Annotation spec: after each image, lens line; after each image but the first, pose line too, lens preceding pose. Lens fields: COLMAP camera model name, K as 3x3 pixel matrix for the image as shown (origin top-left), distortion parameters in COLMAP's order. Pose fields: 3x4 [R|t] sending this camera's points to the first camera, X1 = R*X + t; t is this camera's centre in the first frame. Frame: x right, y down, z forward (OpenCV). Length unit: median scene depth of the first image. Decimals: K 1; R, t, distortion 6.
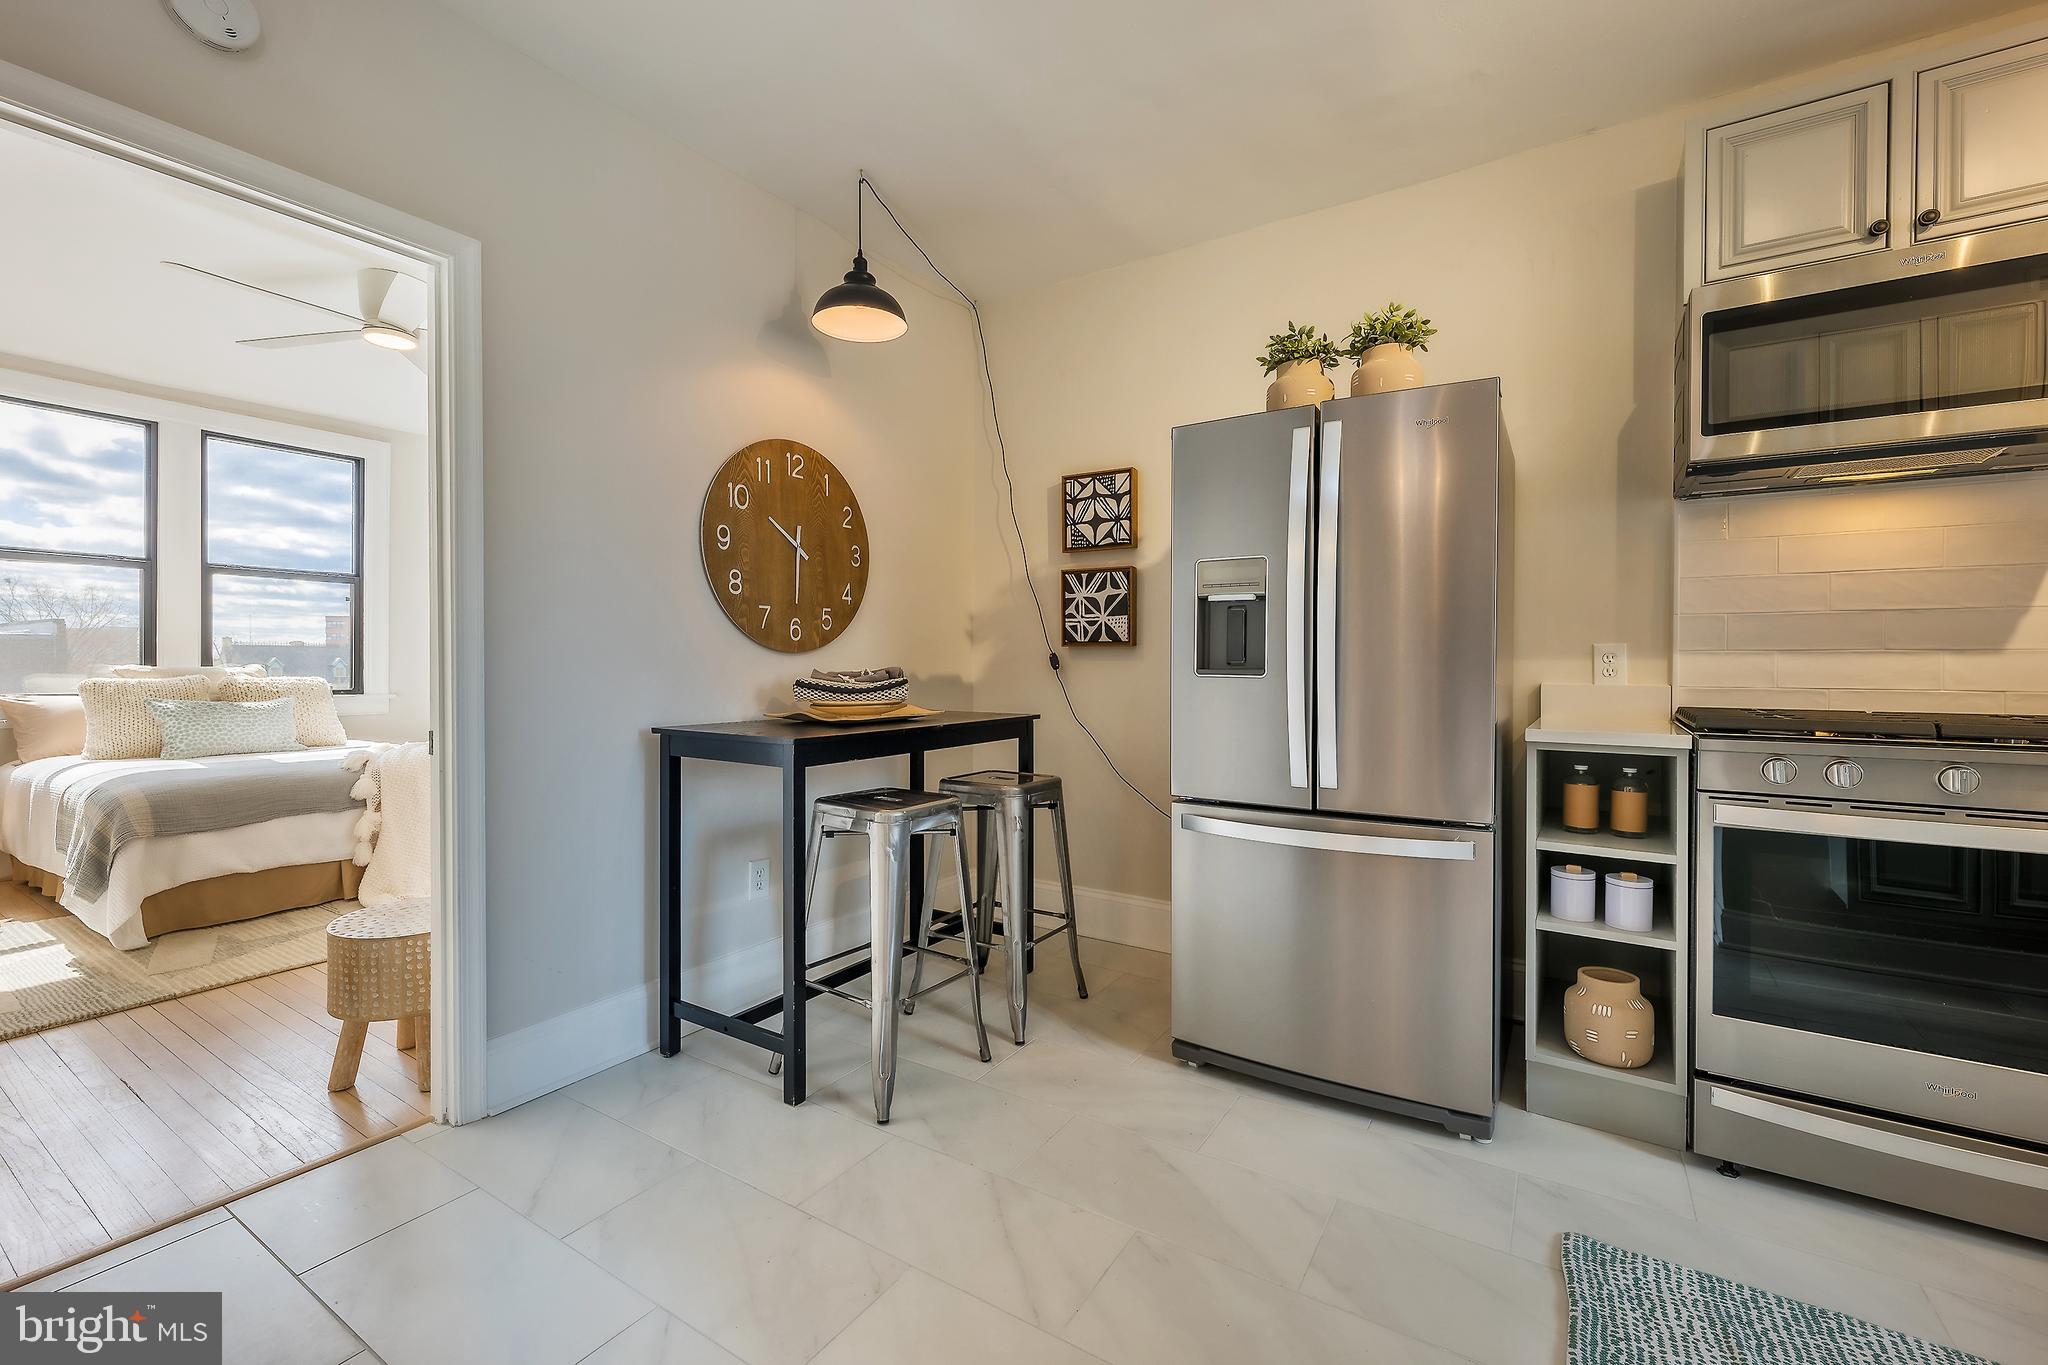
lens RADIAL K [[853.9, 0, 1032.9], [0, 853.9, 679.0], [0, 0, 1]] dist [0.005263, 0.000251]
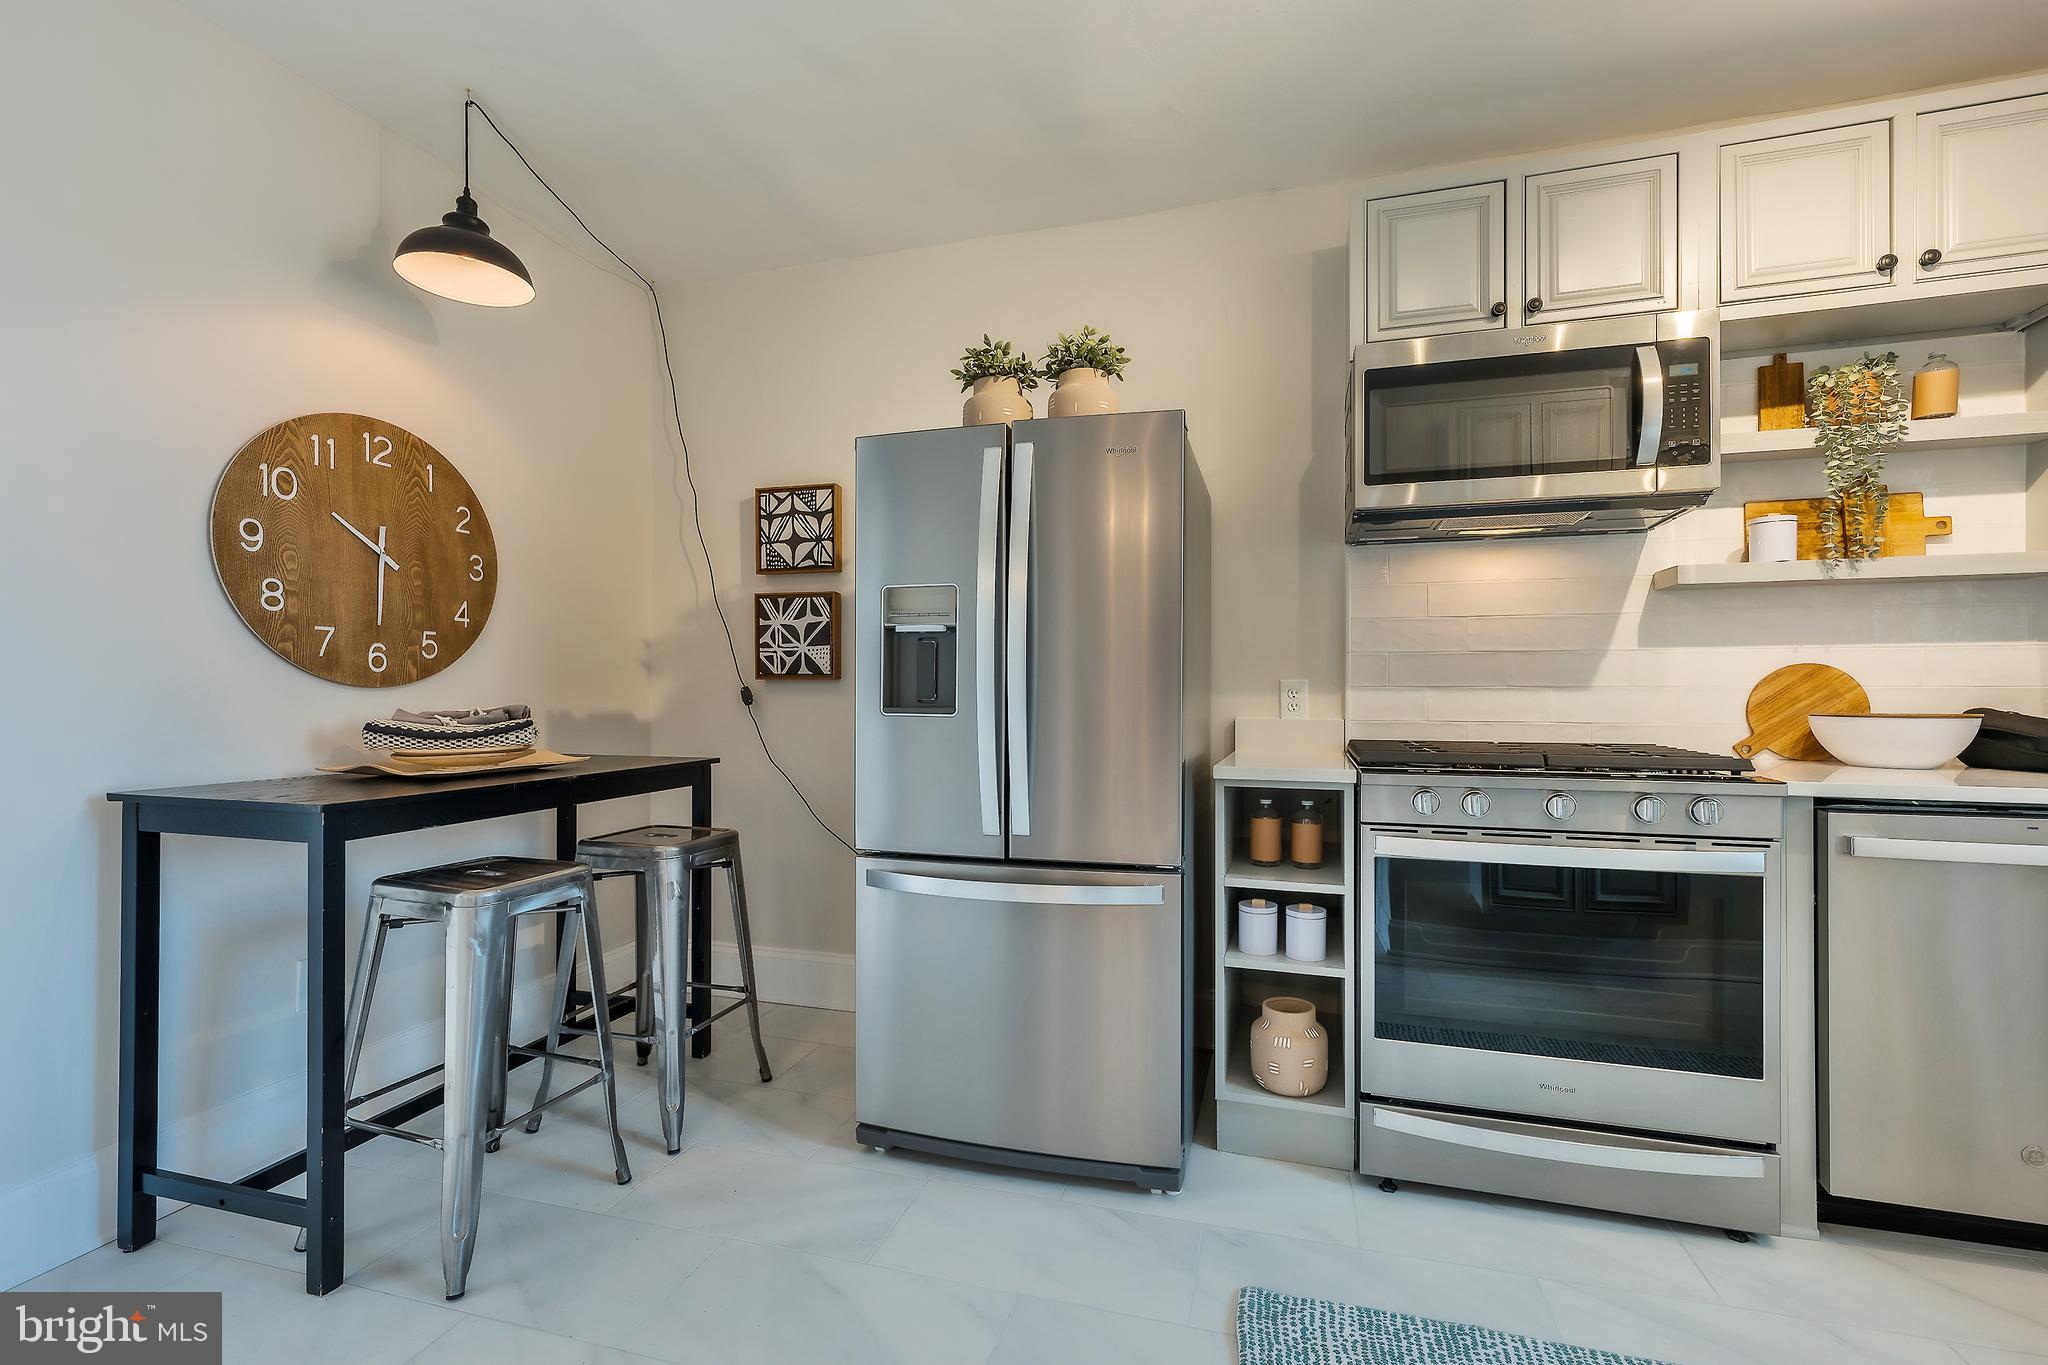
lens RADIAL K [[868.7, 0, 1012.0], [0, 868.7, 702.0], [0, 0, 1]] dist [0.003579, 0.000068]
pose [[0.965935, -0.001870, 0.258777, 0.083430], [0.003901, 0.999965, -0.007337, -0.009615], [-0.258754, 0.008097, 0.965909, 0.079450]]
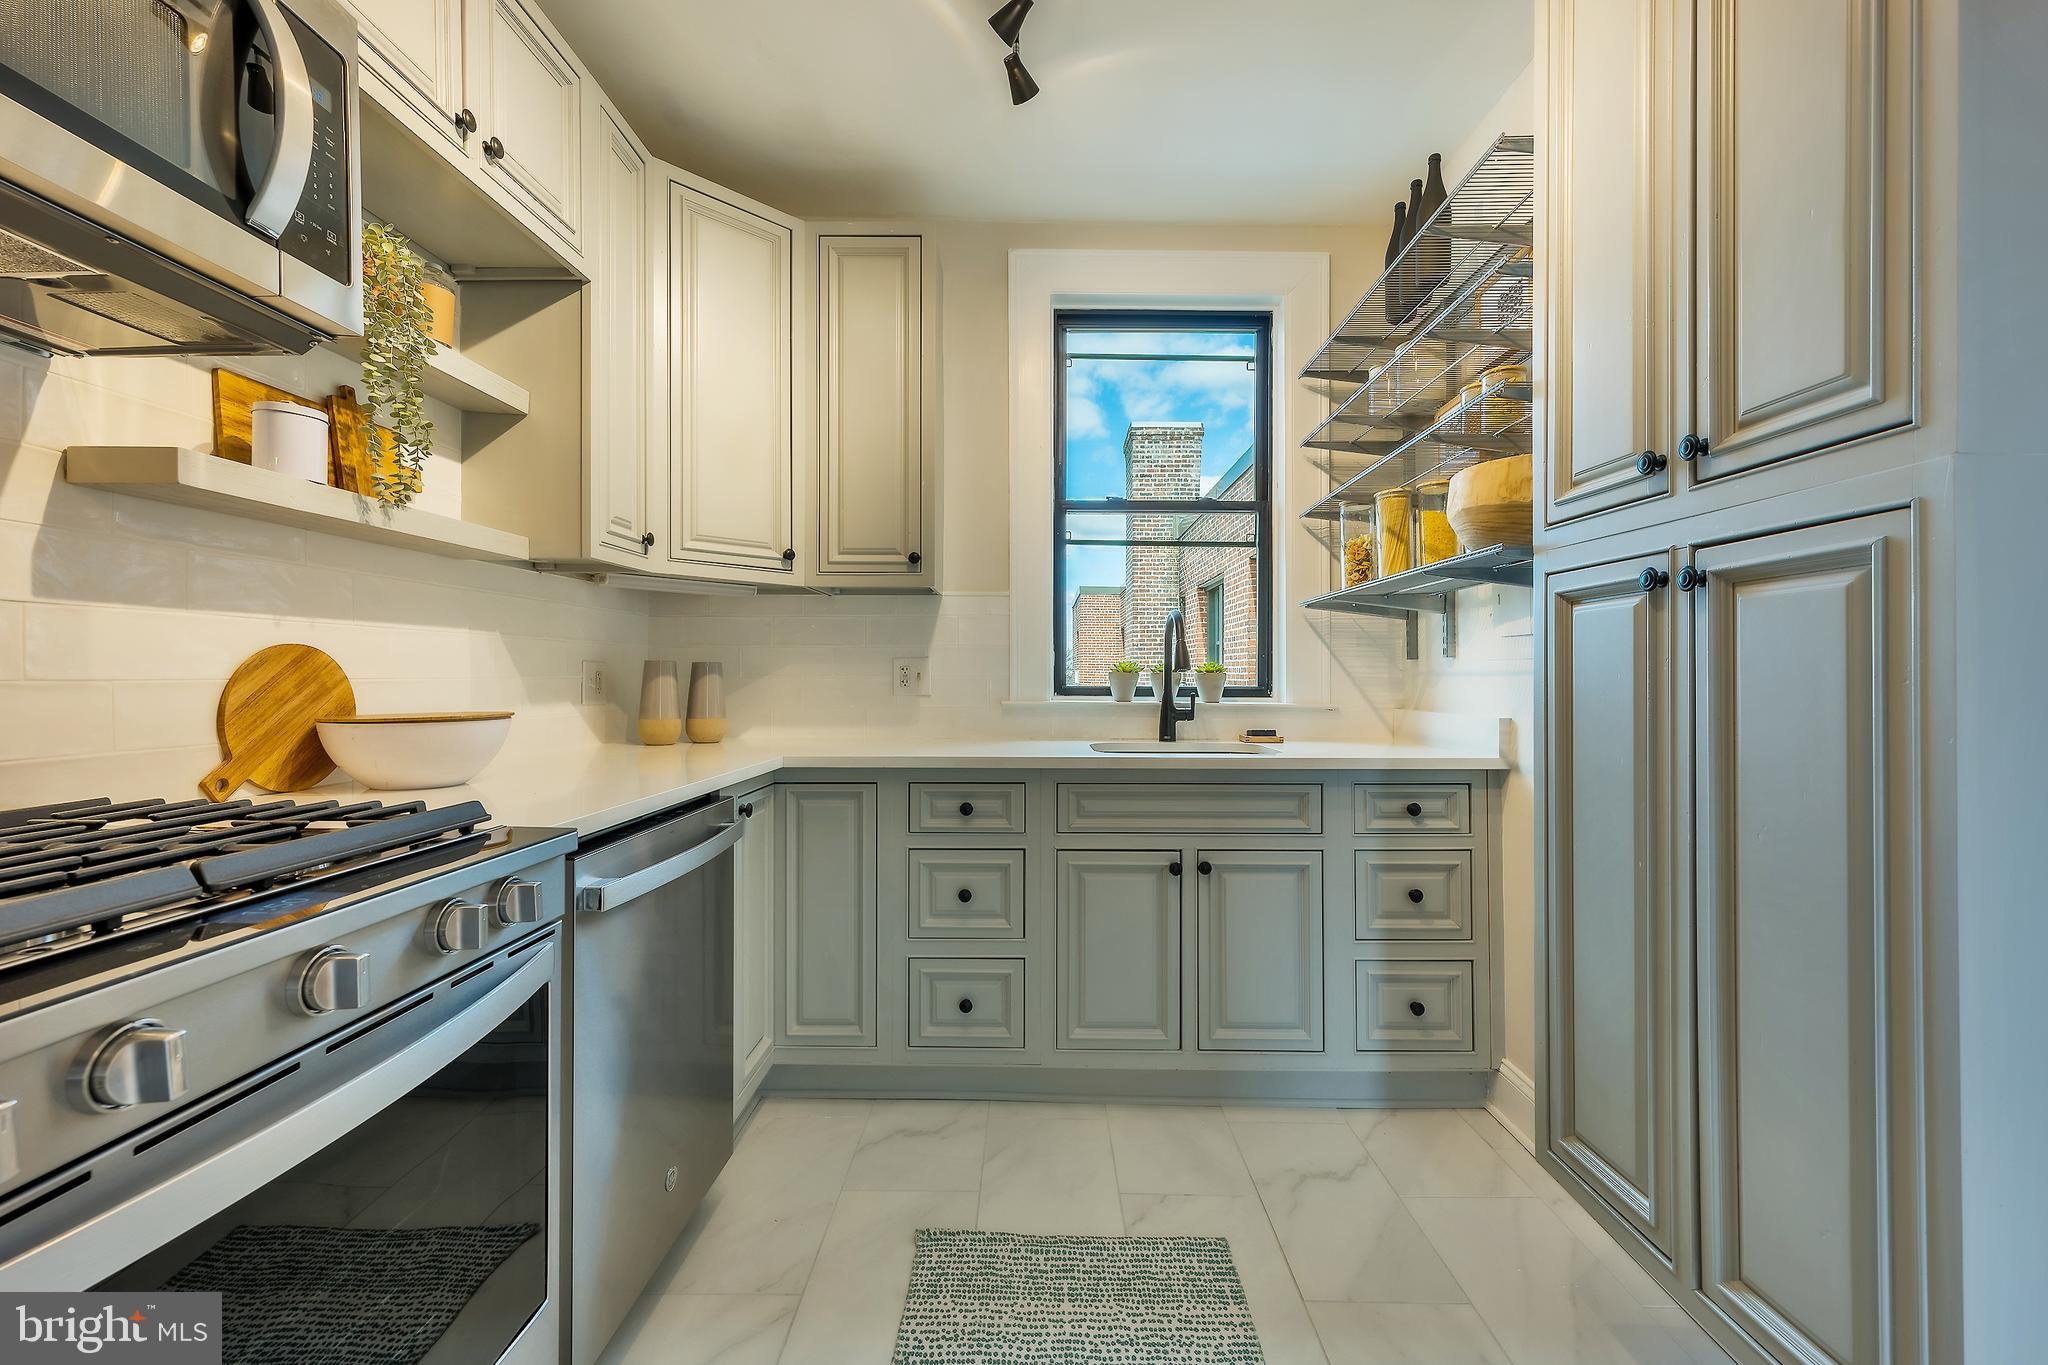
lens RADIAL K [[853.9, 0, 1032.9], [0, 853.9, 679.0], [0, 0, 1]] dist [0.005263, 0.000251]
pose [[-0.527712, -0.007608, 0.849389, 0.307007], [0.005800, 0.999904, 0.012559, -0.029632], [-0.849403, 0.011554, -0.527618, 0.533609]]
